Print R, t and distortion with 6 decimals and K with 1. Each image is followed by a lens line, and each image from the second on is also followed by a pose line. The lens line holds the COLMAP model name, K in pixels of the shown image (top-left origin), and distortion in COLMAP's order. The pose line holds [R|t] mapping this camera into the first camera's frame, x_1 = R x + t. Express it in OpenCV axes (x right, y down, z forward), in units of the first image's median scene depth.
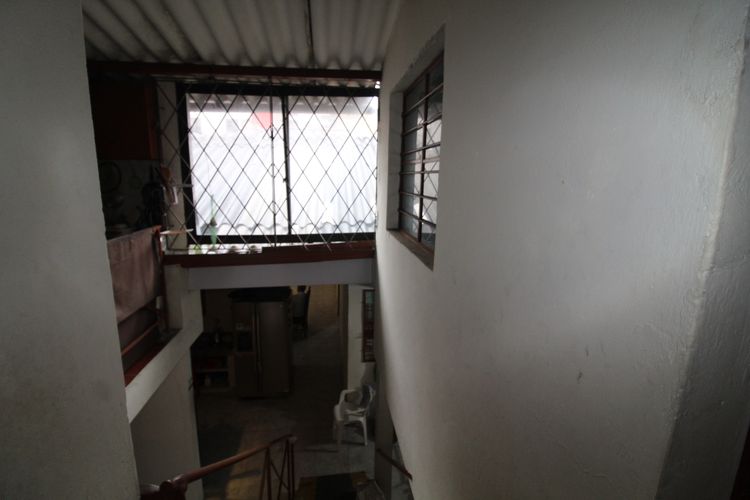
lens RADIAL K [[345.9, 0, 373.0], [0, 345.9, 240.9], [0, 0, 1]] dist [-0.001092, -0.009799]
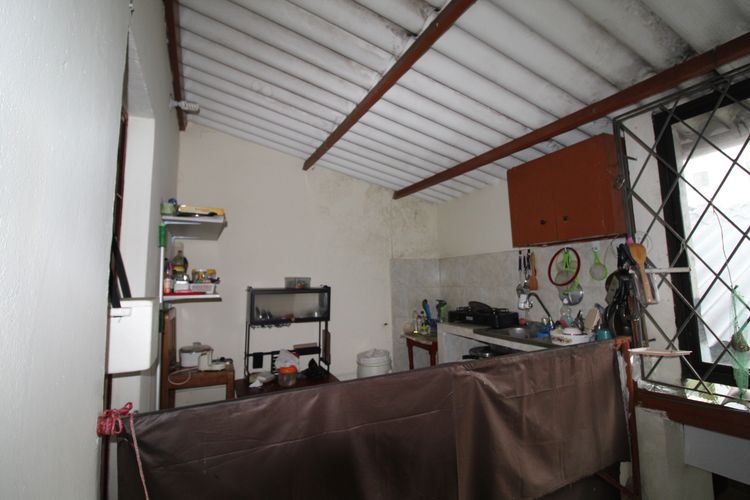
lens RADIAL K [[345.9, 0, 373.0], [0, 345.9, 240.9], [0, 0, 1]] dist [-0.001092, -0.009799]
pose [[0.320739, -0.130428, -0.938144, -0.159944], [-0.139511, 0.973165, -0.182994, -0.034264], [0.936837, 0.189575, 0.293936, 0.349100]]
